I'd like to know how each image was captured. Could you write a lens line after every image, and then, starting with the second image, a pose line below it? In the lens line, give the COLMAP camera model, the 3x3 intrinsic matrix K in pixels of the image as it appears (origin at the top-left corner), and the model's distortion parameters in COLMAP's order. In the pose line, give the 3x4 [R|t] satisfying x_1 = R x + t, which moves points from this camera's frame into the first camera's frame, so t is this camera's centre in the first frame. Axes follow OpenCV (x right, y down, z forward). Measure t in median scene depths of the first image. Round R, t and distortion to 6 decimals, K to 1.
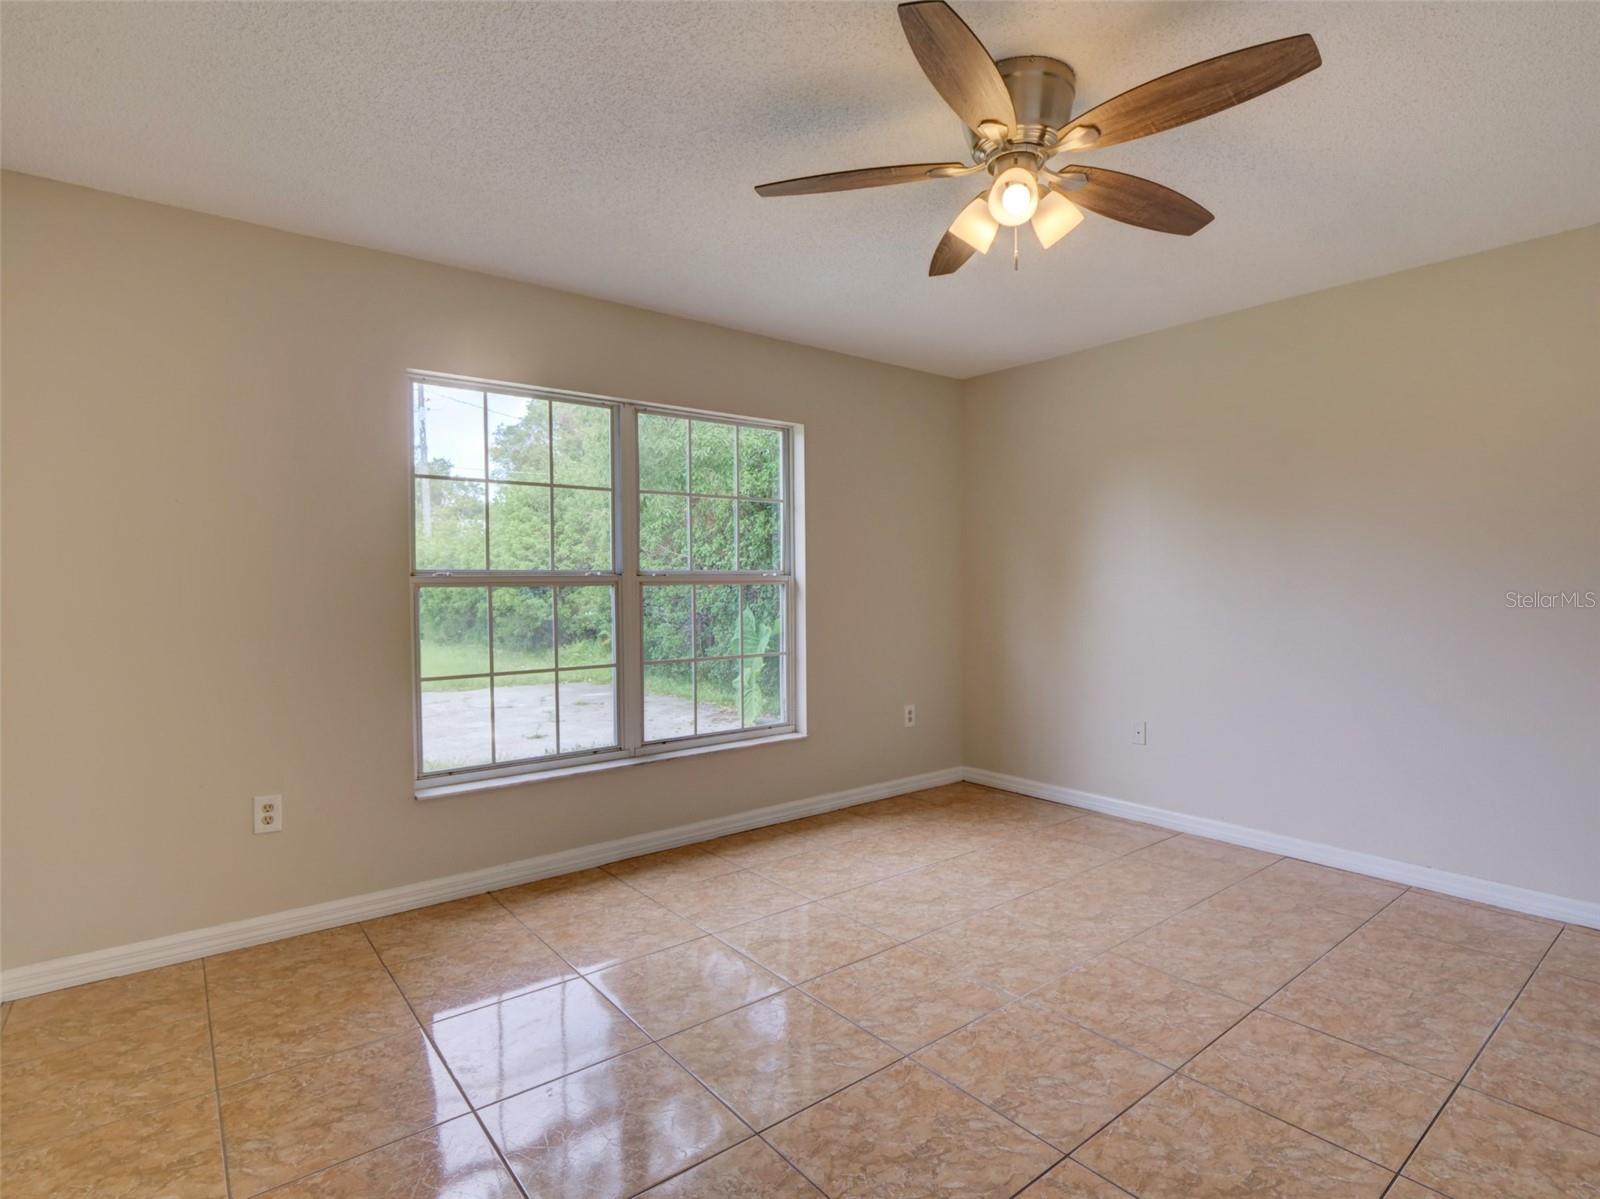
lens RADIAL K [[790.7, 0, 806.9], [0, 790.7, 593.0], [0, 0, 1]] dist [-0.010332, 0.001229]
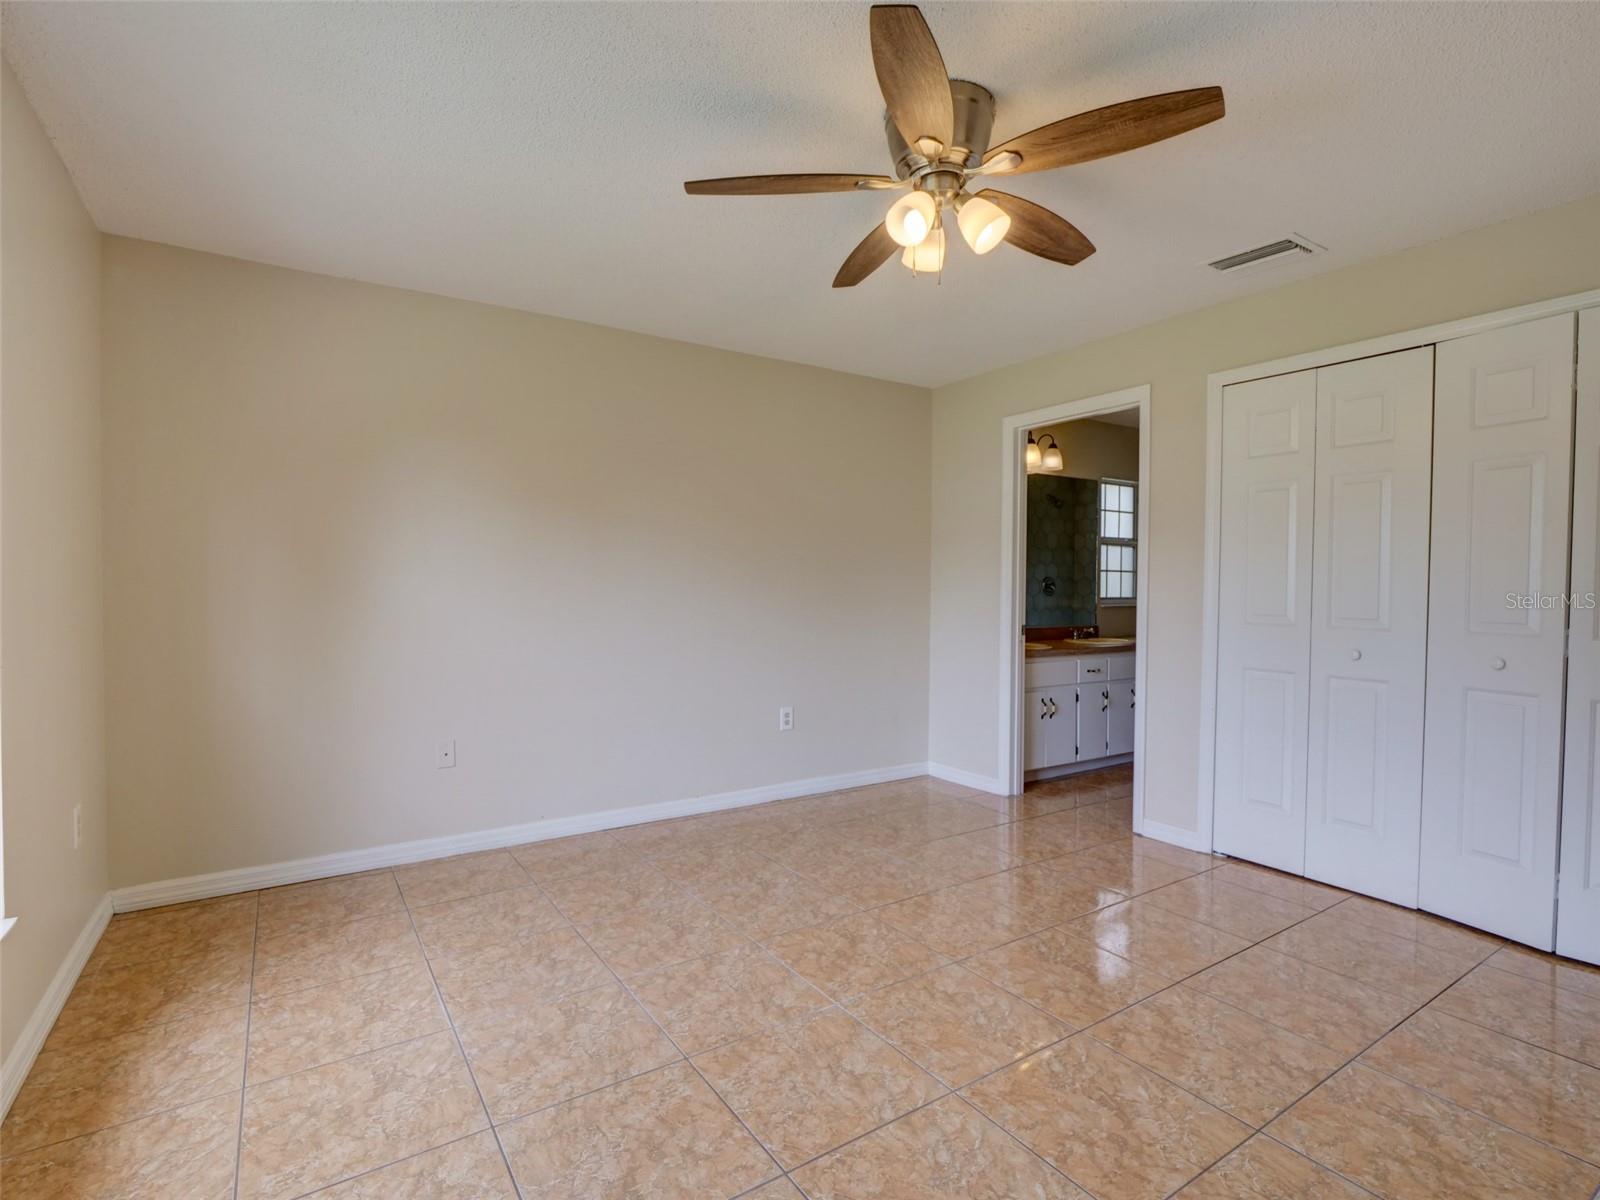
lens RADIAL K [[790.7, 0, 799.0], [0, 790.7, 599.2], [0, 0, 1]] dist [-0.010332, 0.001229]
pose [[0.107304, -0.012323, 0.994150, -0.492911], [0.007346, 0.999906, 0.011601, 0.003210], [-0.994199, 0.006059, 0.107384, 0.669626]]
